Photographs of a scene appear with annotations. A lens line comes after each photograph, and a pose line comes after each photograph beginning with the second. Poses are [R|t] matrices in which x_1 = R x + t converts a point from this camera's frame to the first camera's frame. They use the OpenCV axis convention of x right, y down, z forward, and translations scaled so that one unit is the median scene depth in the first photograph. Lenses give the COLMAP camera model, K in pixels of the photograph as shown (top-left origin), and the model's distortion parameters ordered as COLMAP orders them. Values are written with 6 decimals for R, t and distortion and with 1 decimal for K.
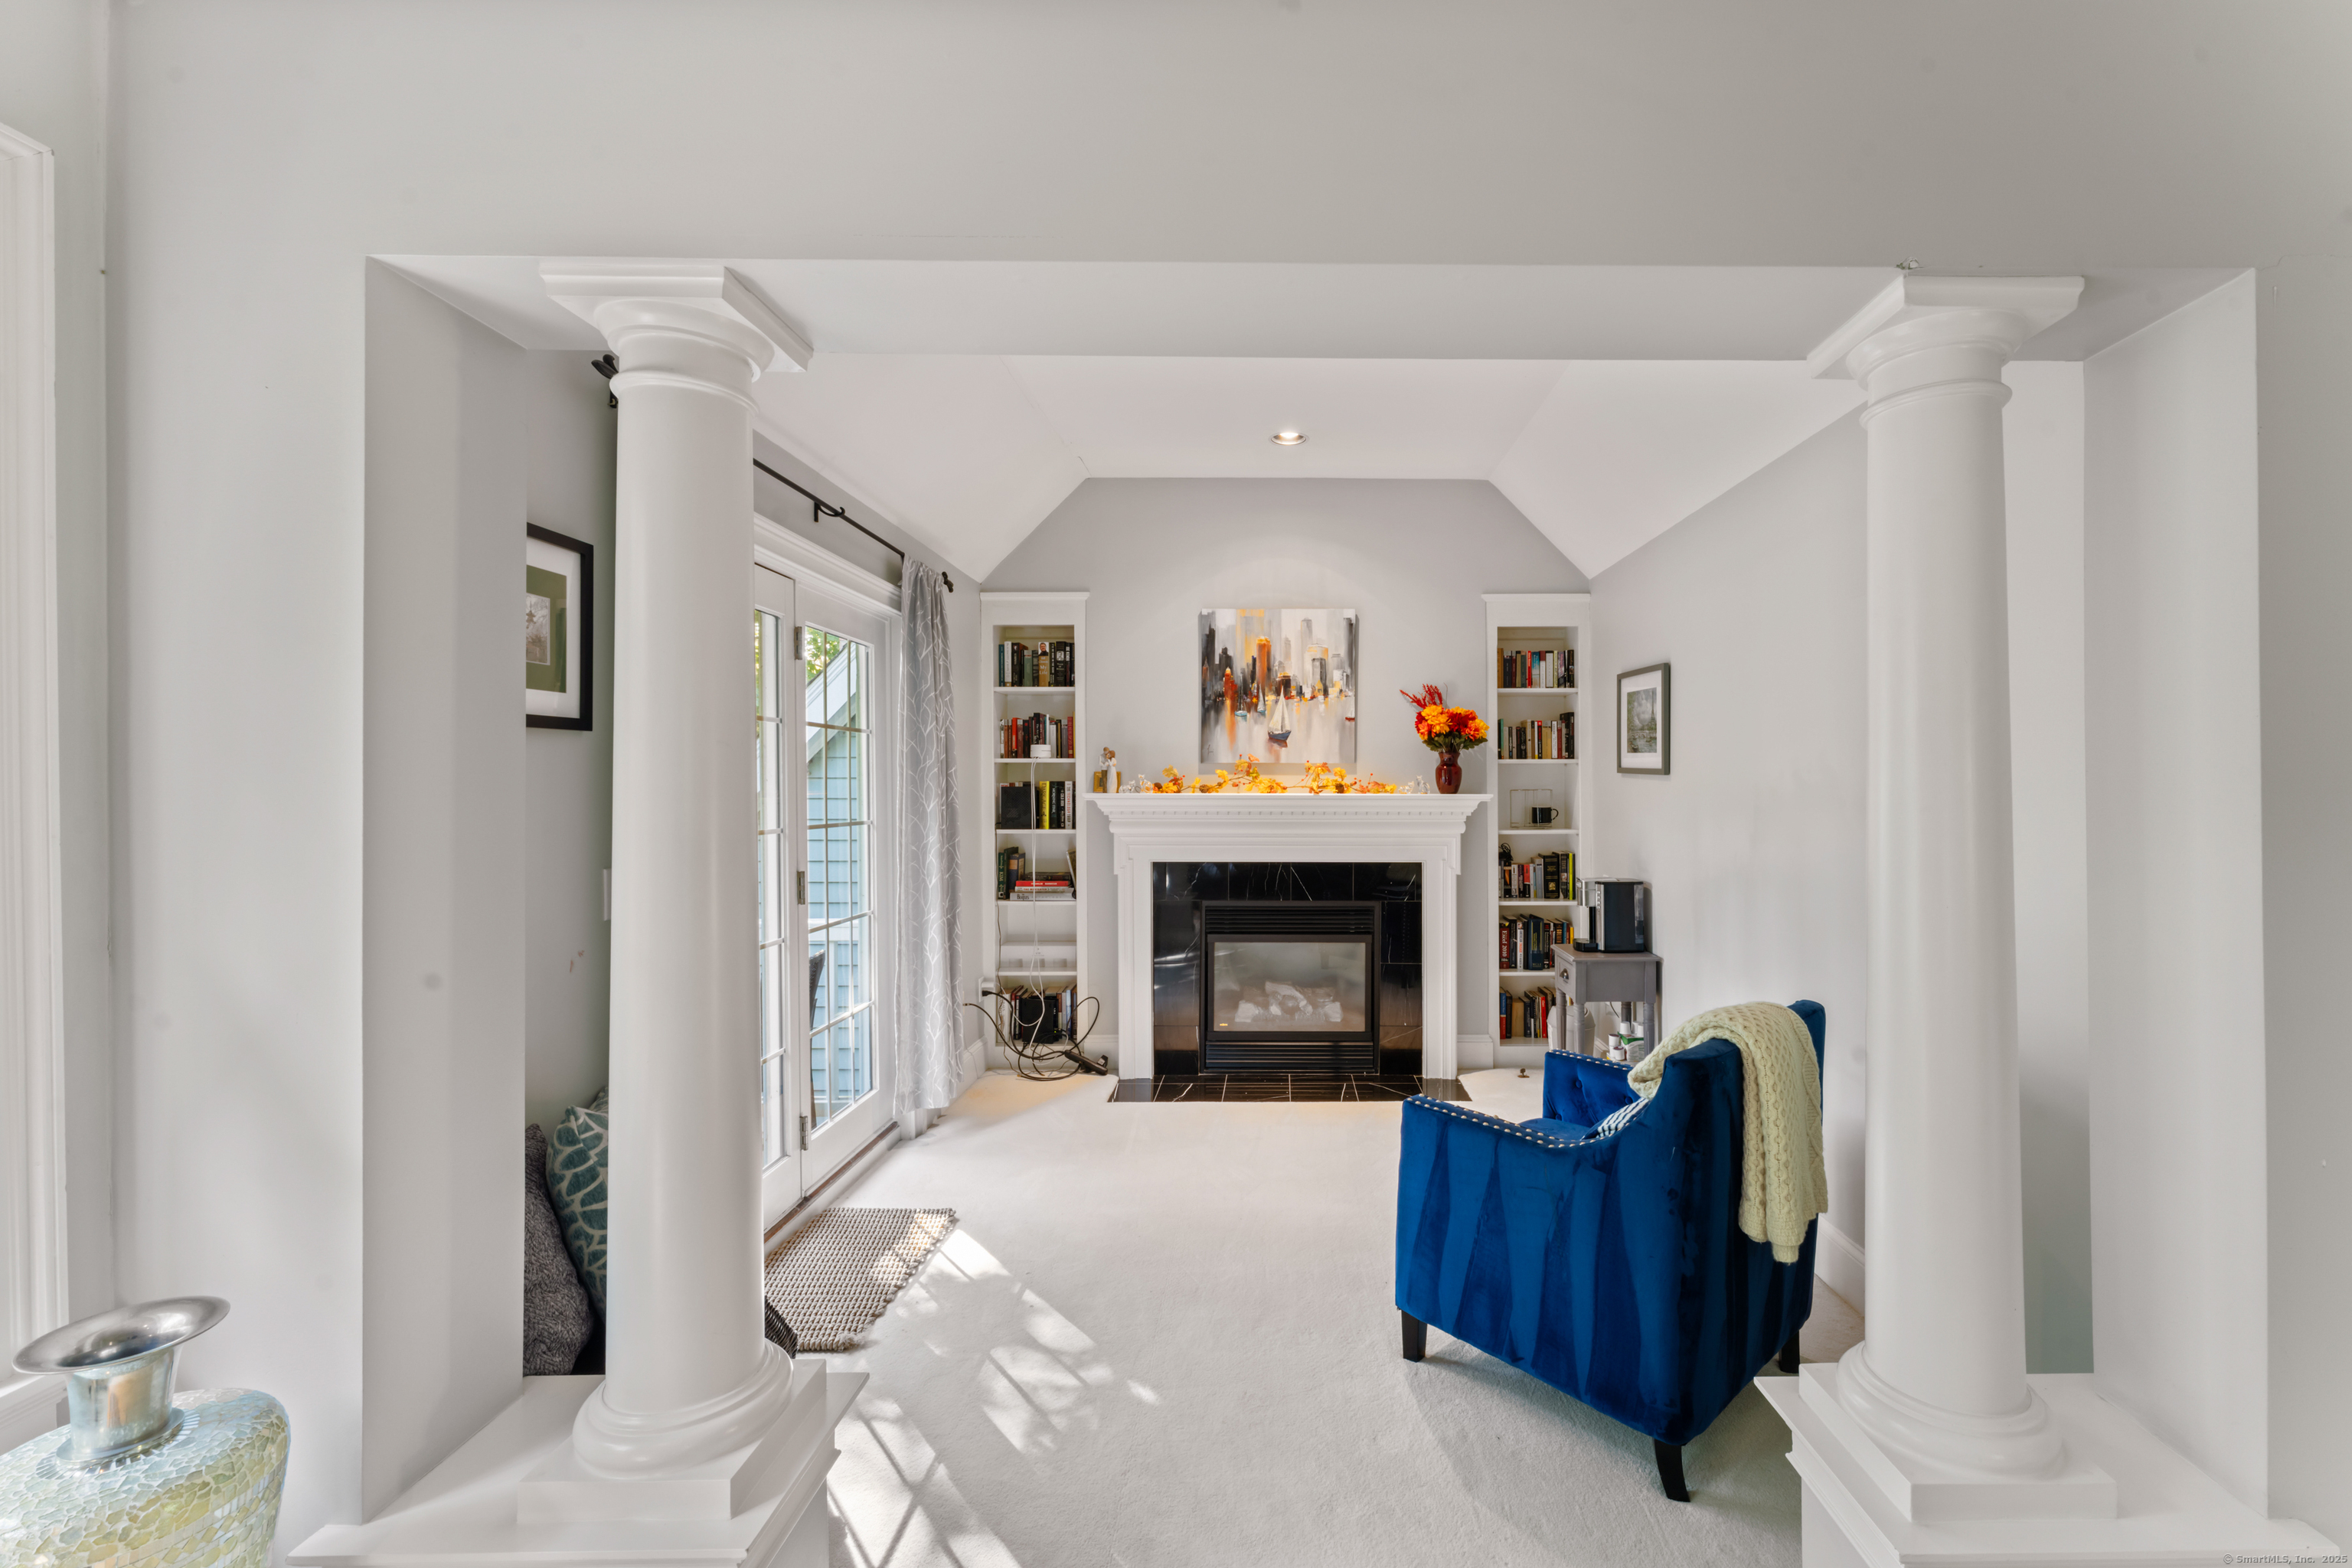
lens RADIAL K [[953.3, 0, 1265.5], [0, 953.3, 775.7], [0, 0, 1]] dist [0.022120, 0.000283]
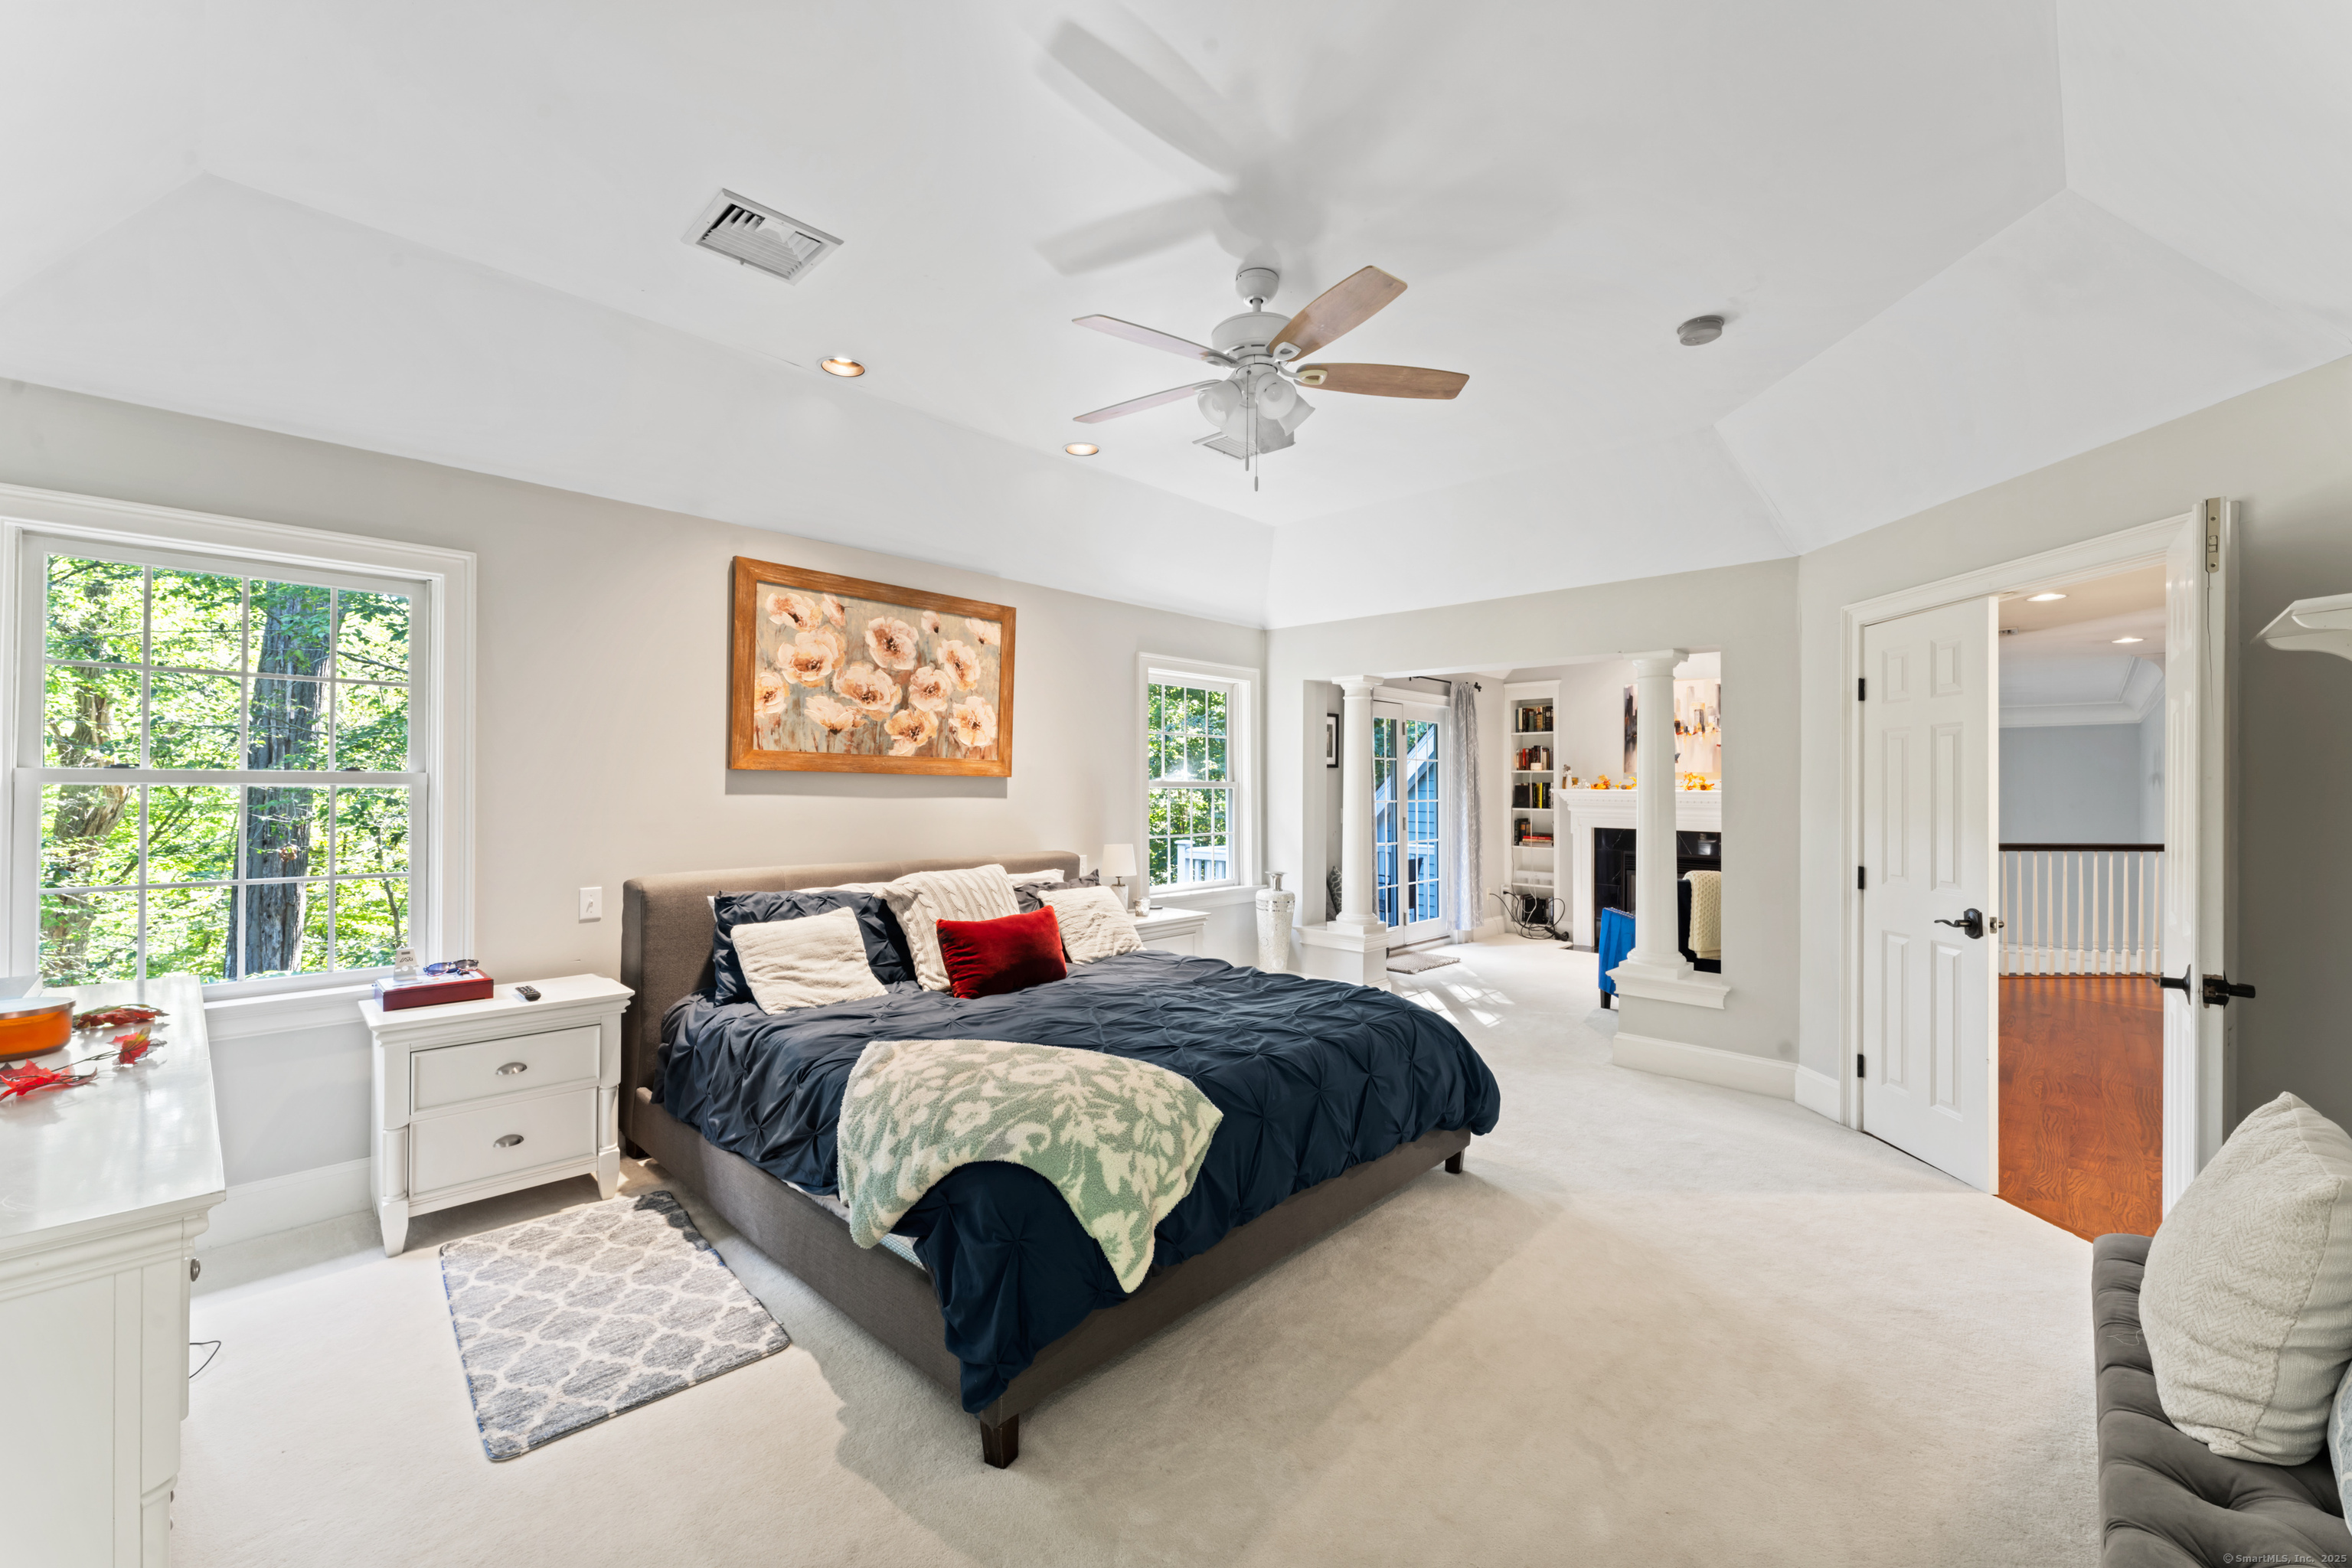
lens RADIAL K [[944.2, 0, 1182.4], [0, 944.2, 781.2], [0, 0, 1]] dist [-0.001716, -0.001005]
pose [[0.717688, 0.003863, -0.696354, 0.562440], [-0.003138, 0.999992, 0.002313, 0.000898], [0.696358, 0.000526, 0.717695, -0.814429]]
